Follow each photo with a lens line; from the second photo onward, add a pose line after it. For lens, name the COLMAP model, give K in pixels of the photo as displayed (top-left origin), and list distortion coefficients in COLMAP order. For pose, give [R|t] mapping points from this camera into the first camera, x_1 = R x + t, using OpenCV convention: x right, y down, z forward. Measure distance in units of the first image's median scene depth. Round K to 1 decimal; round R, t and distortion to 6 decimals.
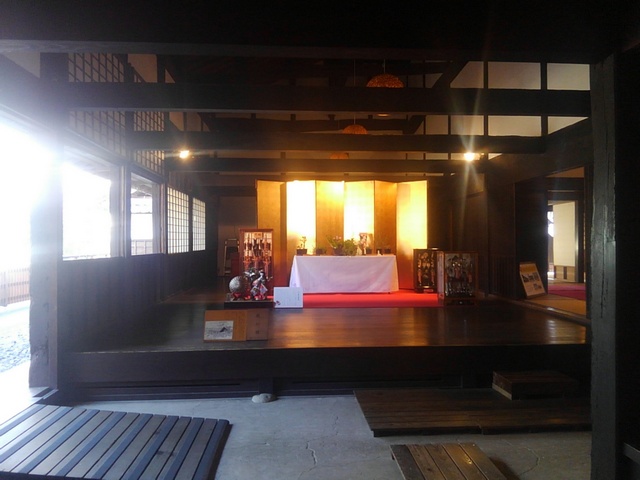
lens RADIAL K [[473.4, 0, 320.1], [0, 473.4, 240.9], [0, 0, 1]] dist [0.023310, -0.004885]
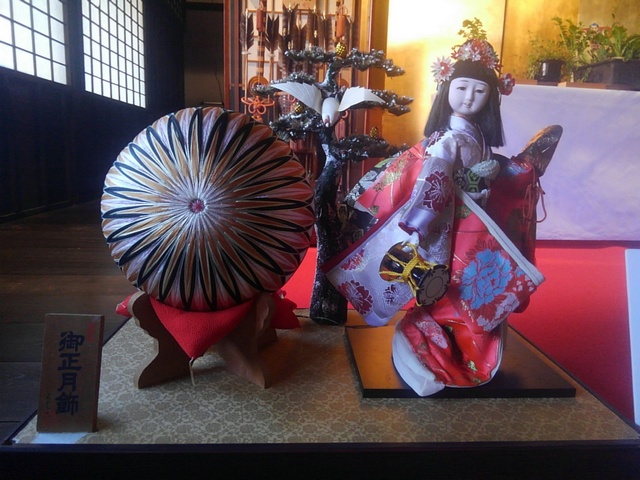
lens RADIAL K [[473.4, 0, 320.5], [0, 473.4, 238.7], [0, 0, 1]] dist [0.023310, -0.004885]
pose [[0.999045, 0.034397, 0.026931, -0.150144], [-0.038690, 0.982941, 0.179808, 0.081089], [-0.020287, -0.180679, 0.983333, 0.896021]]
